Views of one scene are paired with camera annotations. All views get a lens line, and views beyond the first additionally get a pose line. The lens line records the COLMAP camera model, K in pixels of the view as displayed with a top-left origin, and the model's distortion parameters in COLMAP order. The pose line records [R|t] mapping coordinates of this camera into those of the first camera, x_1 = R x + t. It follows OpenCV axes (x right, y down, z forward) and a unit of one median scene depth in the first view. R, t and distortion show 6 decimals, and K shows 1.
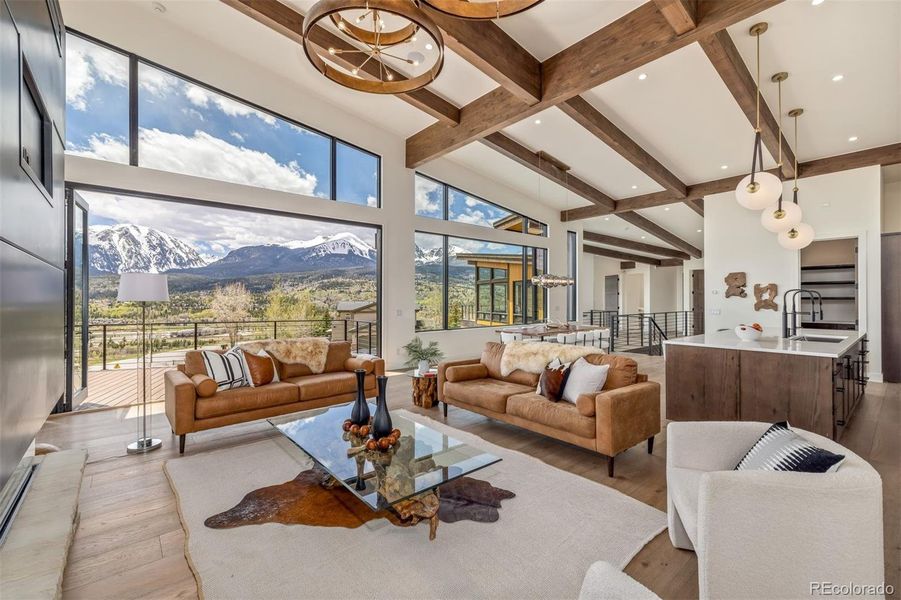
lens RADIAL K [[381.7, 0, 450.5], [0, 381.7, 300.0], [0, 0, 1]] dist [0.001324, 0.000254]
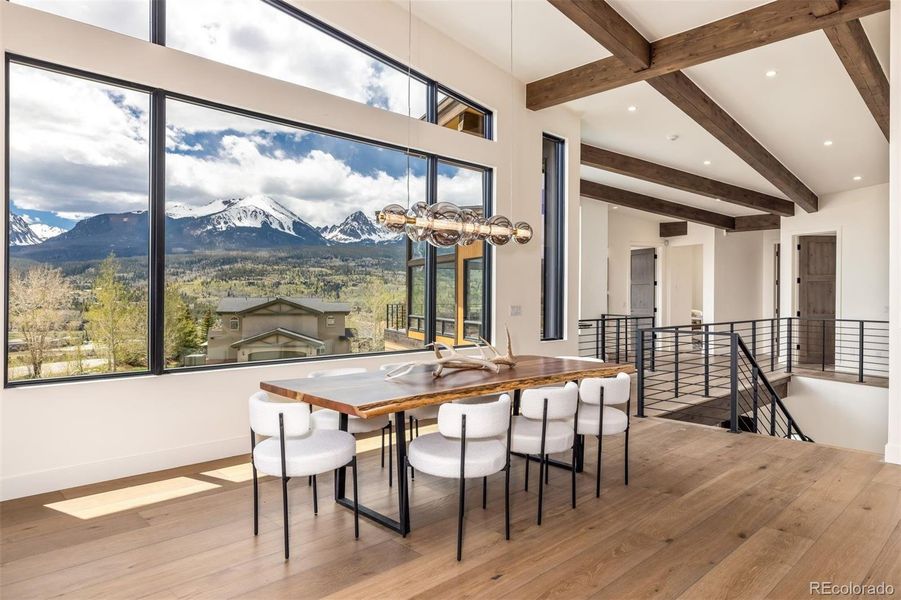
lens RADIAL K [[558.4, 0, 450.5], [0, 558.4, 300.0], [0, 0, 1]] dist [-0.003391, 0.000032]
pose [[0.998036, 0.005650, 0.062387, 0.119083], [-0.005942, 0.999972, 0.004485, 0.005367], [-0.062360, -0.004847, 0.998042, 0.270572]]
